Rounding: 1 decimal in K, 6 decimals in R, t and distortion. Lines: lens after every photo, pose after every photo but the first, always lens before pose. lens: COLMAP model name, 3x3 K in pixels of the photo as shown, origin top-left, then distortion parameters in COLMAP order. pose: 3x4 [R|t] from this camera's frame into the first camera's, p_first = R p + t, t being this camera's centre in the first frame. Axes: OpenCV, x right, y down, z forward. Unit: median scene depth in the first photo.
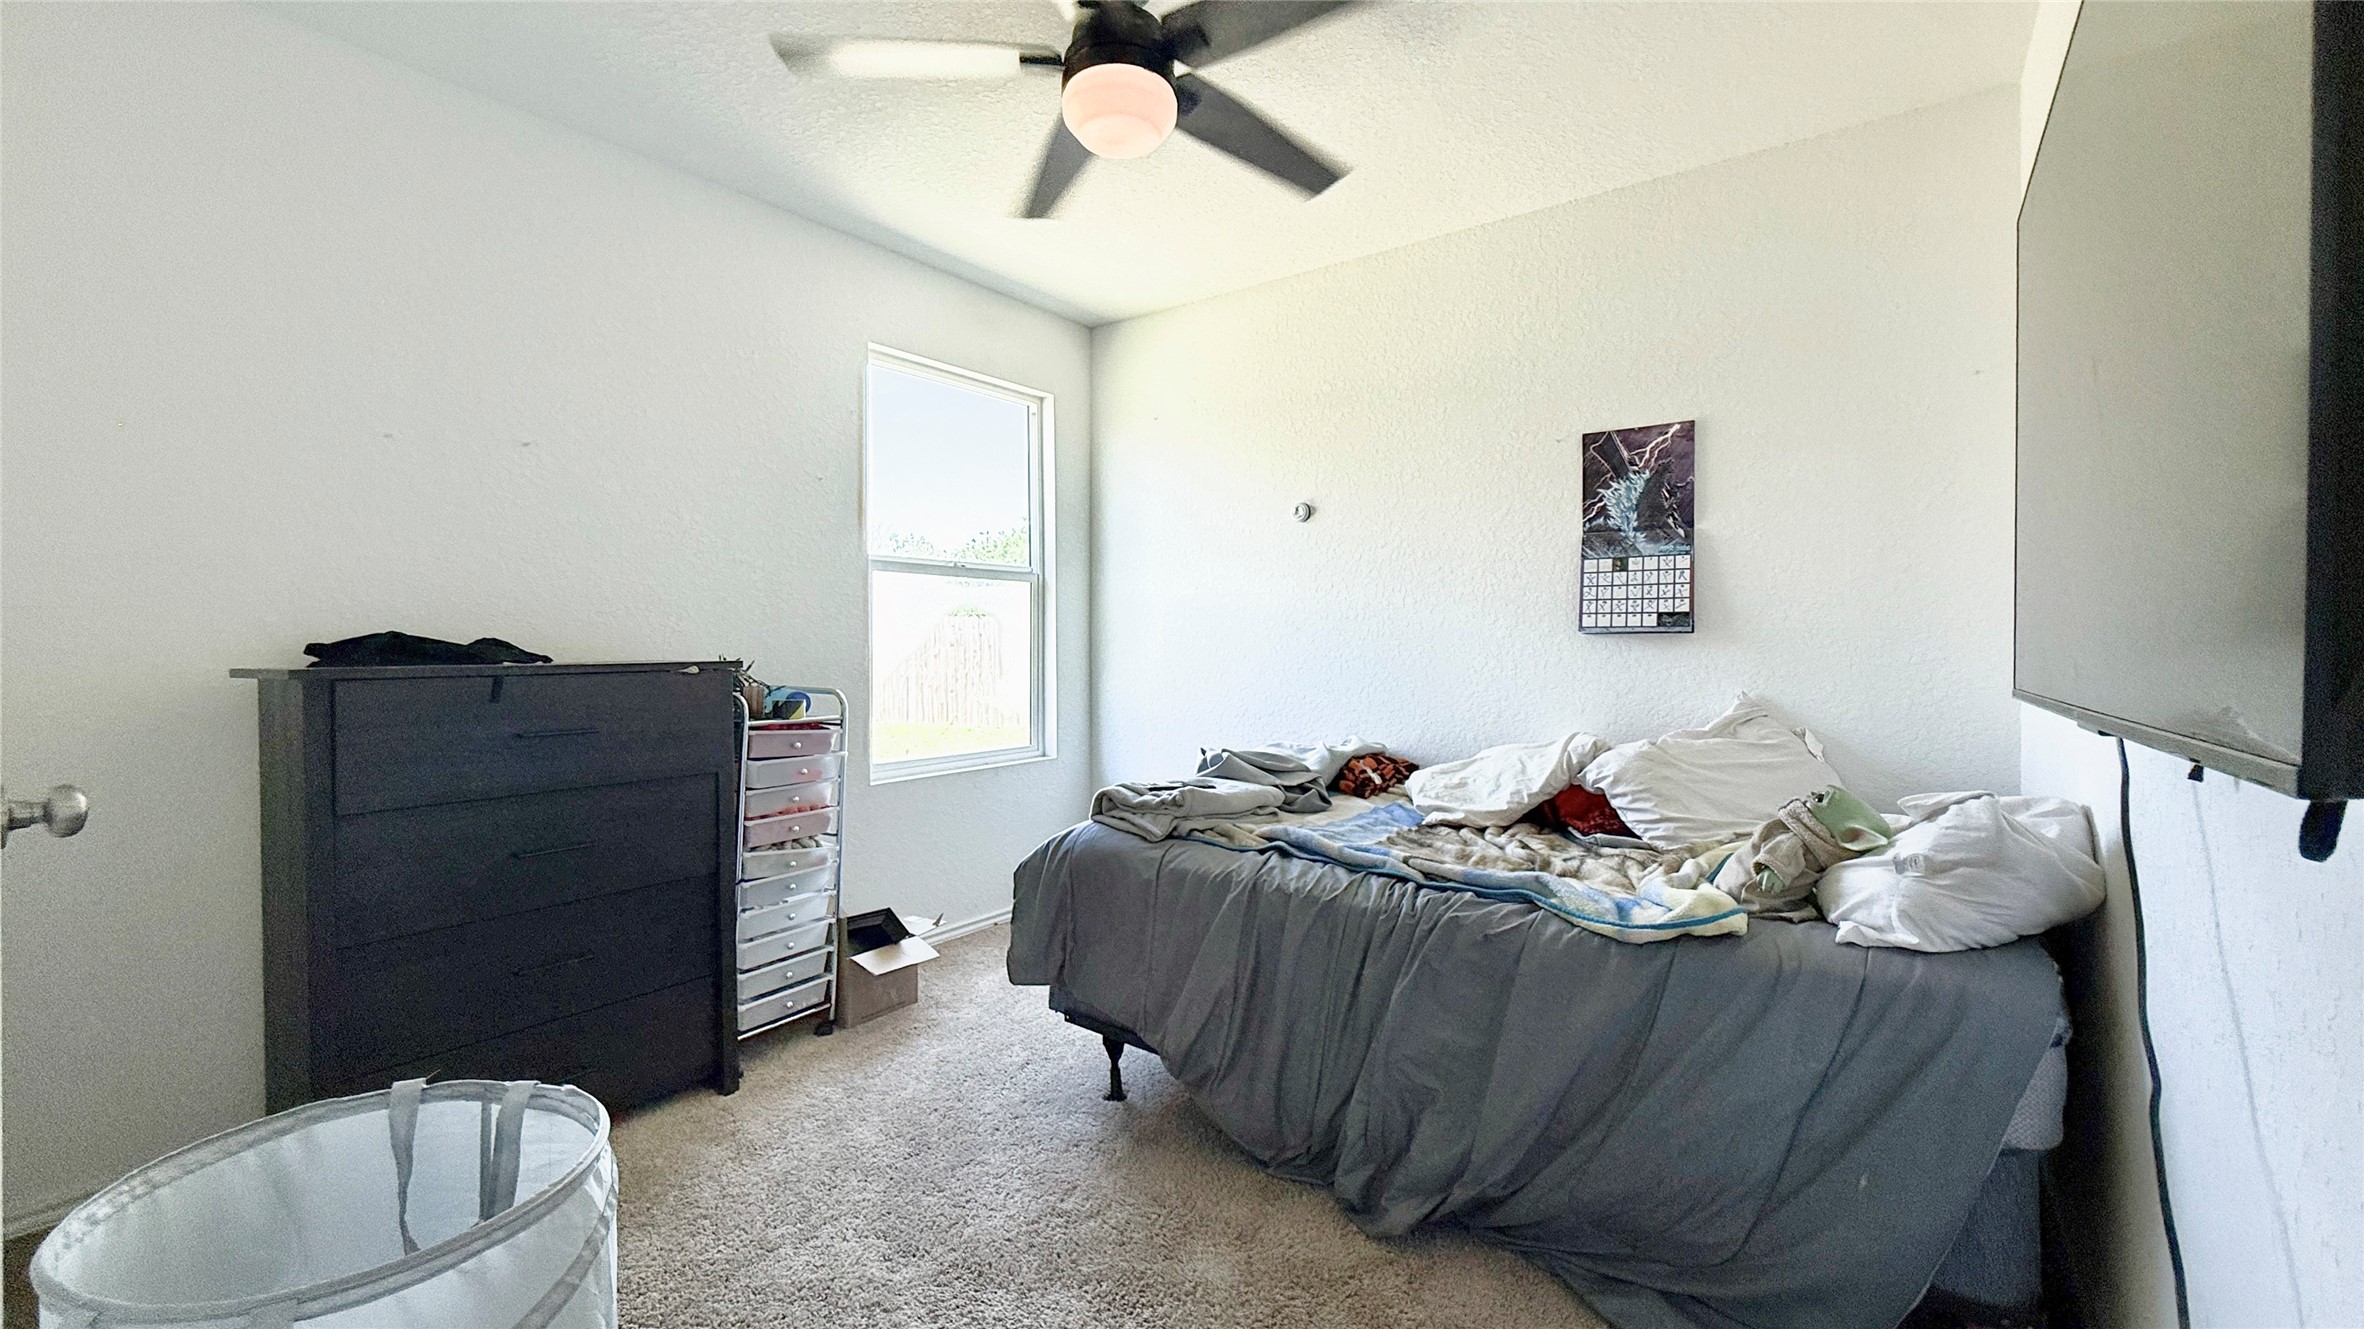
lens RADIAL K [[959.2, 0, 1177.0], [0, 959.2, 651.4], [0, 0, 1]] dist [-0.001722, -0.000477]
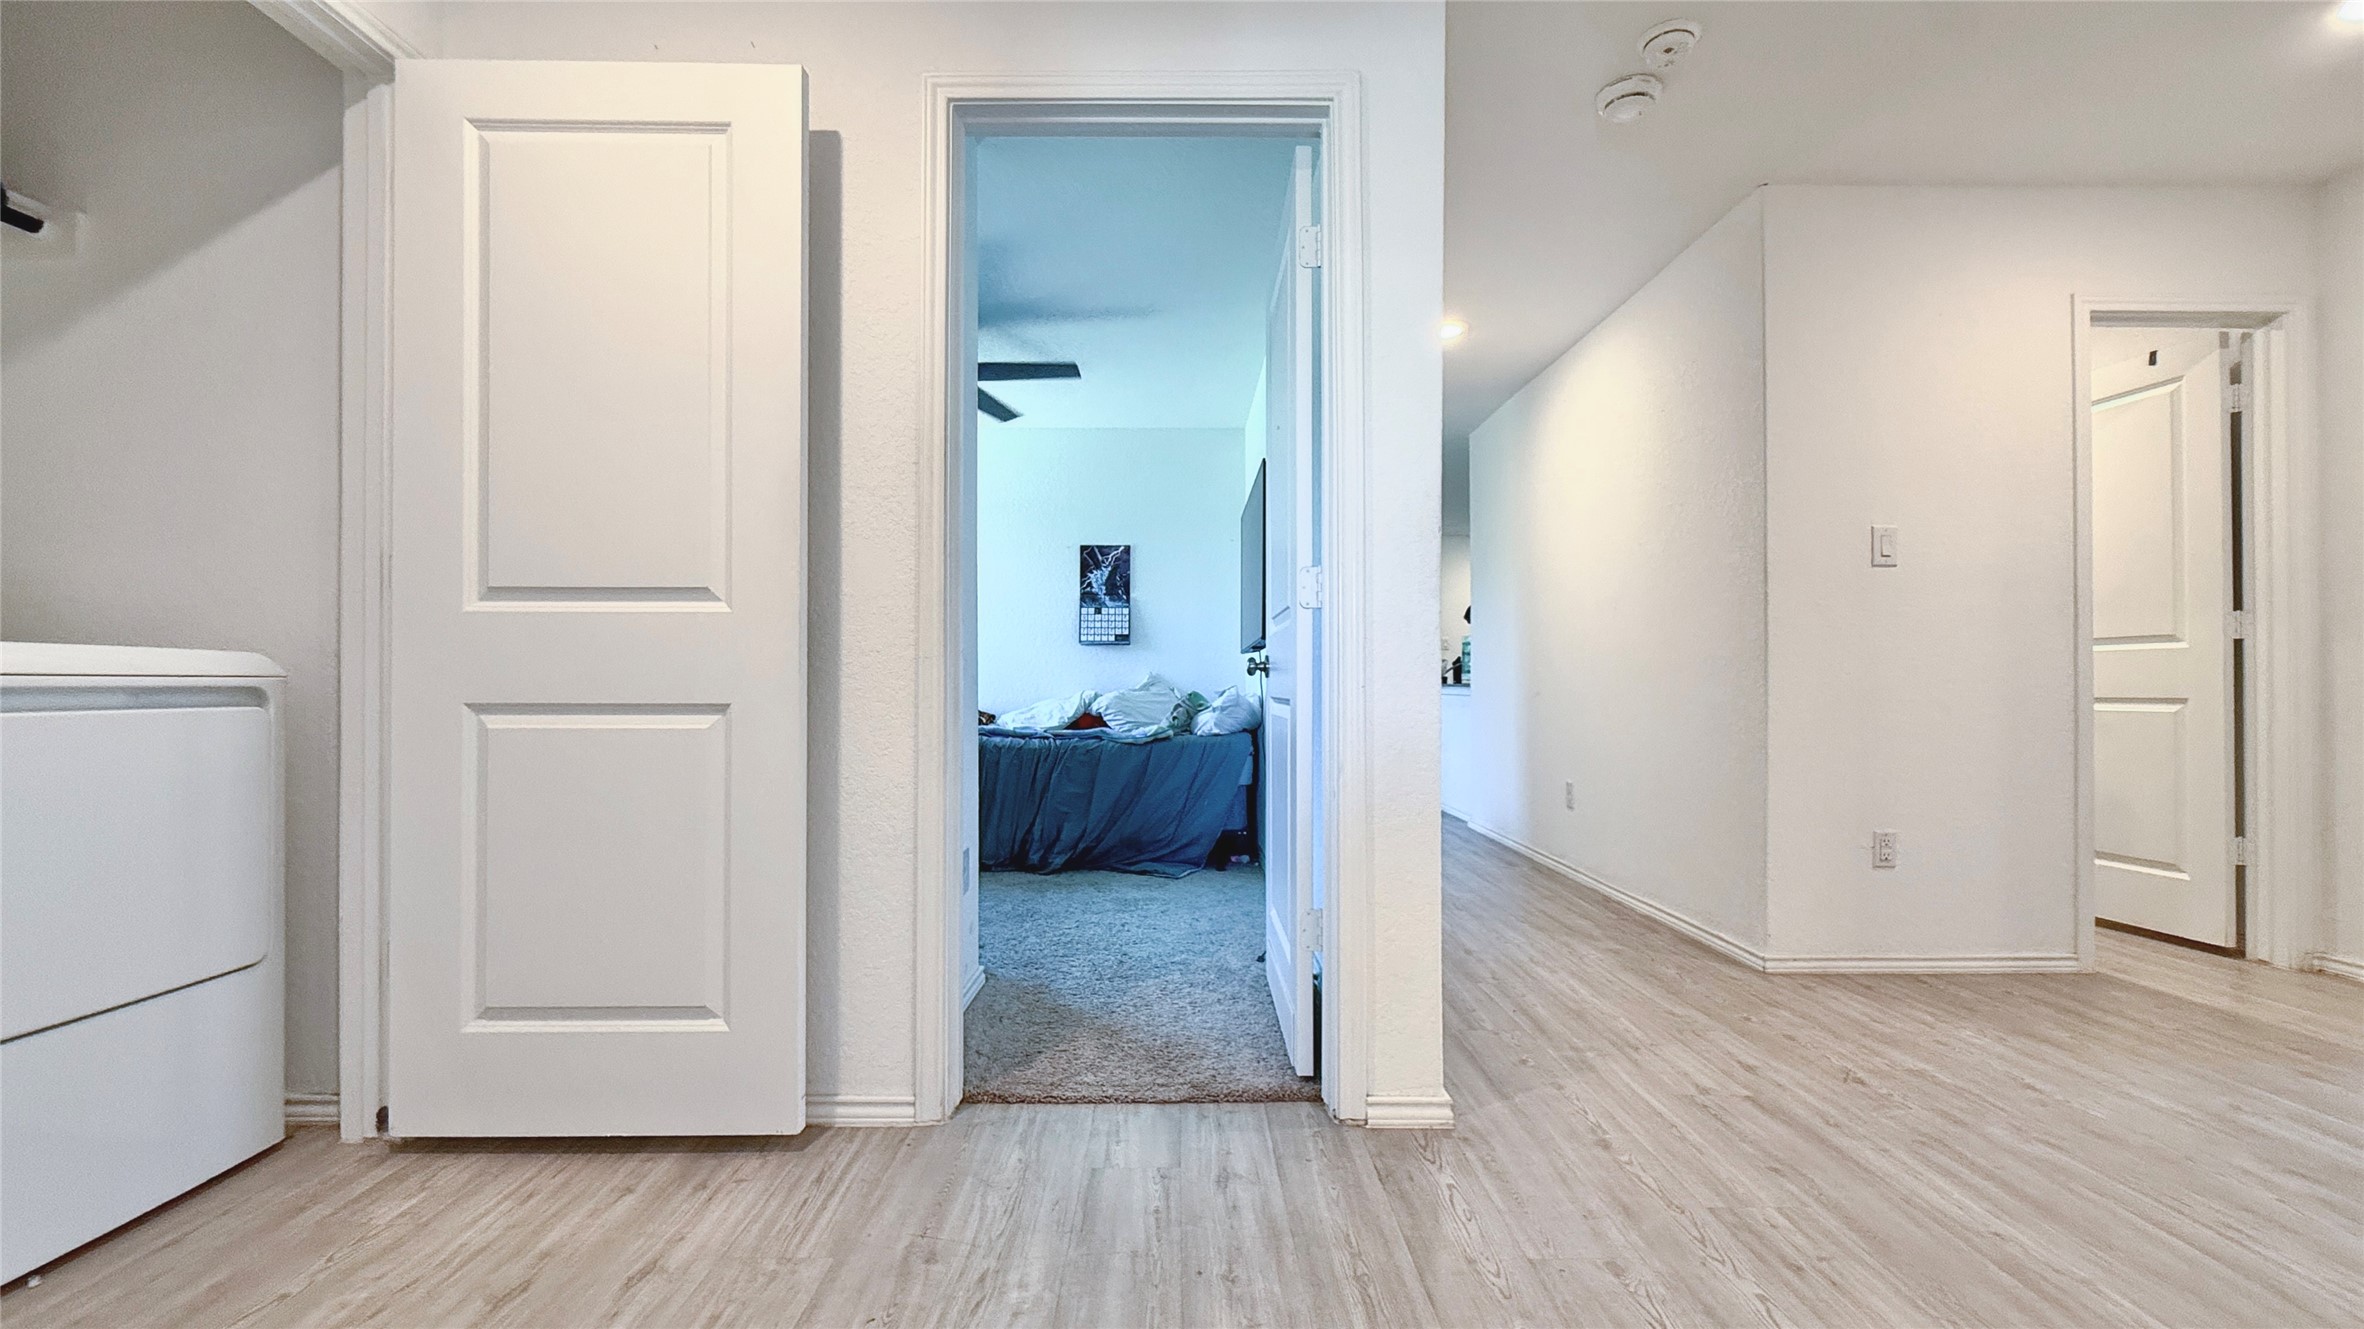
lens RADIAL K [[950.7, 0, 1176.0], [0, 950.7, 669.3], [0, 0, 1]] dist [-0.001048, 0.000055]
pose [[0.802794, 0.015962, 0.596043, -0.686394], [-0.000368, 0.999655, -0.026276, 0.097797], [-0.596256, 0.020875, 0.802523, -0.814980]]
